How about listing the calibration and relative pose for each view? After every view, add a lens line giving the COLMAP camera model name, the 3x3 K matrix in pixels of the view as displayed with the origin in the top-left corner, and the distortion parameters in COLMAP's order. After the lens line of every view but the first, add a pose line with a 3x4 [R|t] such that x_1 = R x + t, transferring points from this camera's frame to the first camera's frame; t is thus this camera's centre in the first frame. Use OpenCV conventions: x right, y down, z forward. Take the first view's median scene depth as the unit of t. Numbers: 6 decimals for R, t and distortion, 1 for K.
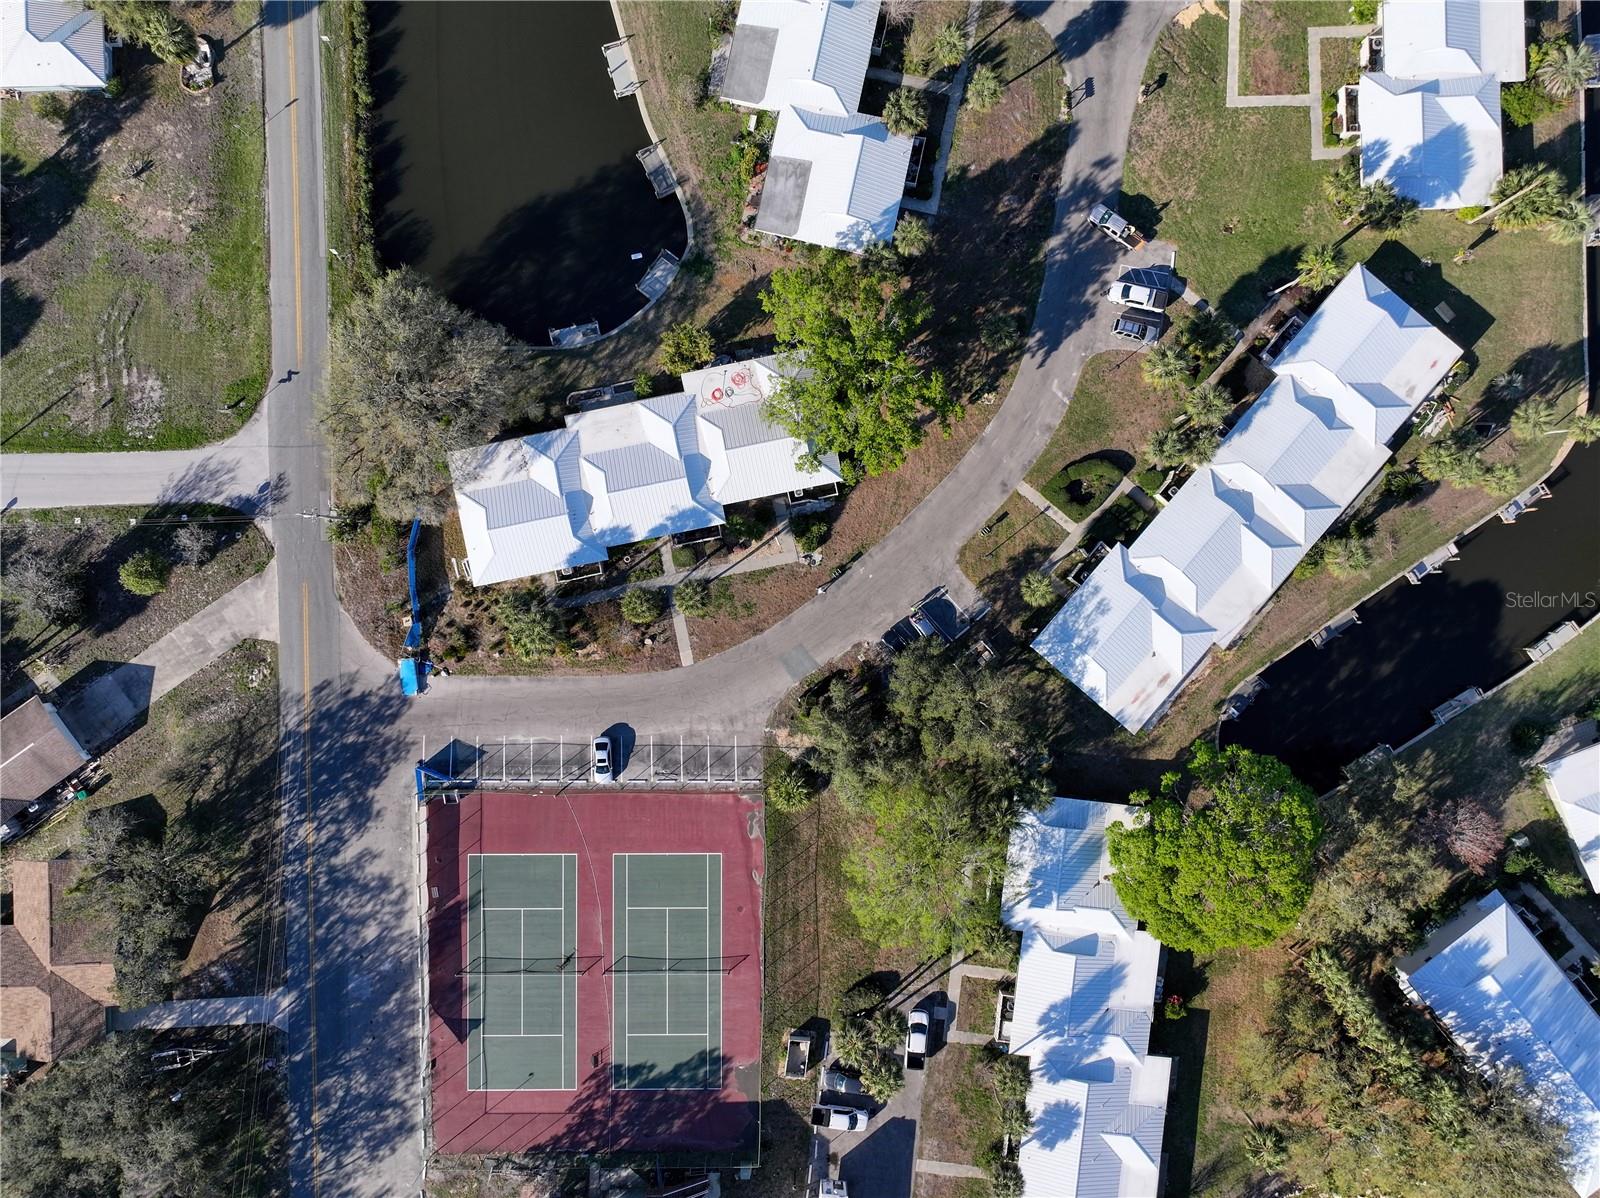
lens RADIAL K [[1122.7, 0, 788.5], [0, 1122.7, 608.8], [0, 0, 1]] dist [0.003106, 0.015058]
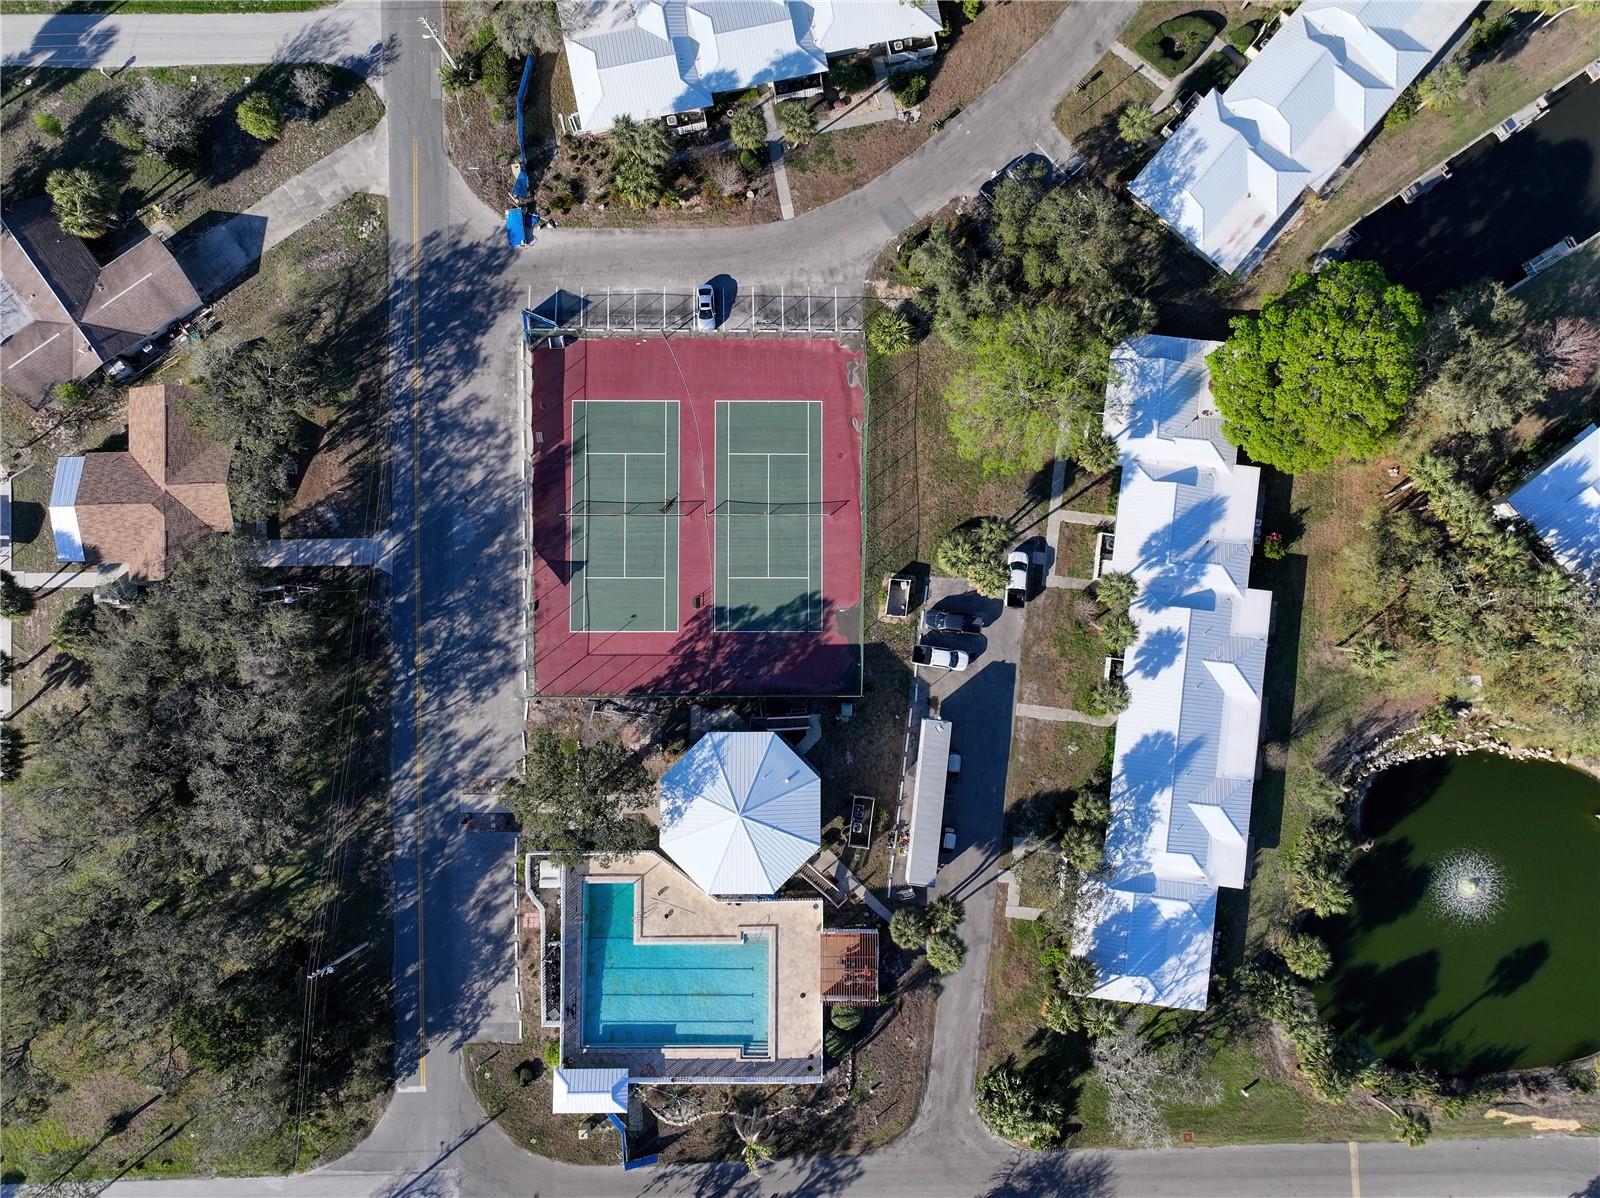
lens RADIAL K [[1122.7, 0, 793.8], [0, 1122.7, 612.1], [0, 0, 1]] dist [0.003106, 0.015058]
pose [[0.999996, 0.001185, -0.002626, -0.082624], [-0.001297, 0.999067, -0.043174, 0.453030], [0.002573, 0.043178, 0.999064, -0.003472]]
